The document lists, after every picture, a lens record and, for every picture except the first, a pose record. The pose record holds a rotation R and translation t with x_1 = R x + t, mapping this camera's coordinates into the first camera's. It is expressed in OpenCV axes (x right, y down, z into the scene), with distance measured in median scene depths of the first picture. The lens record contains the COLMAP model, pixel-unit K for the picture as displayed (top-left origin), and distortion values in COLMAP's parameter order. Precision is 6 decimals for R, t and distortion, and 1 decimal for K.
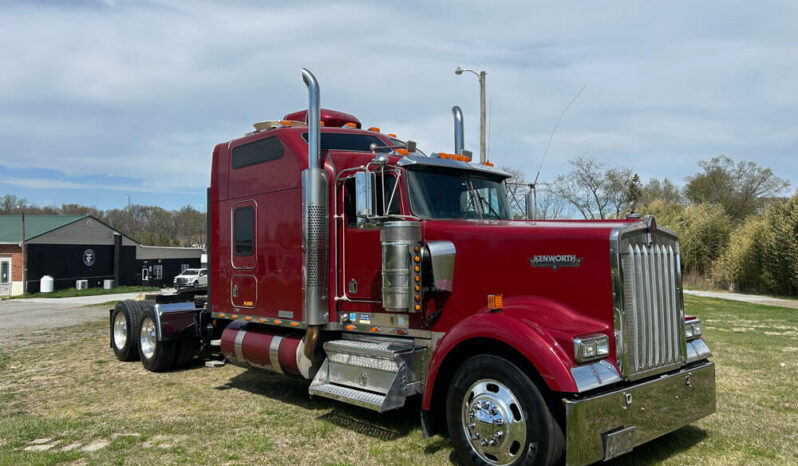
lens RADIAL K [[619.3, 0, 405.1], [0, 619.3, 233.3], [0, 0, 1]] dist [0.035011, -0.024431]
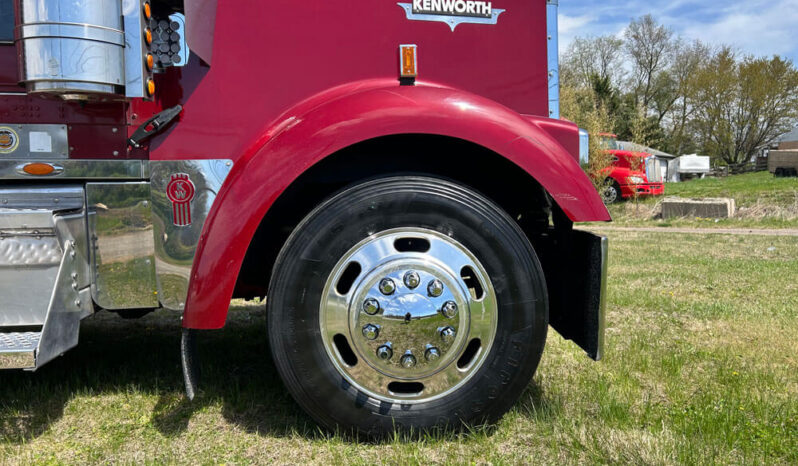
lens RADIAL K [[595.1, 0, 404.1], [0, 595.1, 245.5], [0, 0, 1]] dist [-0.010430, 0.015418]
pose [[0.600755, -0.067131, 0.796610, -0.042947], [-0.033681, 0.993458, 0.109120, 0.039426], [-0.798723, -0.092385, 0.594564, 0.144610]]
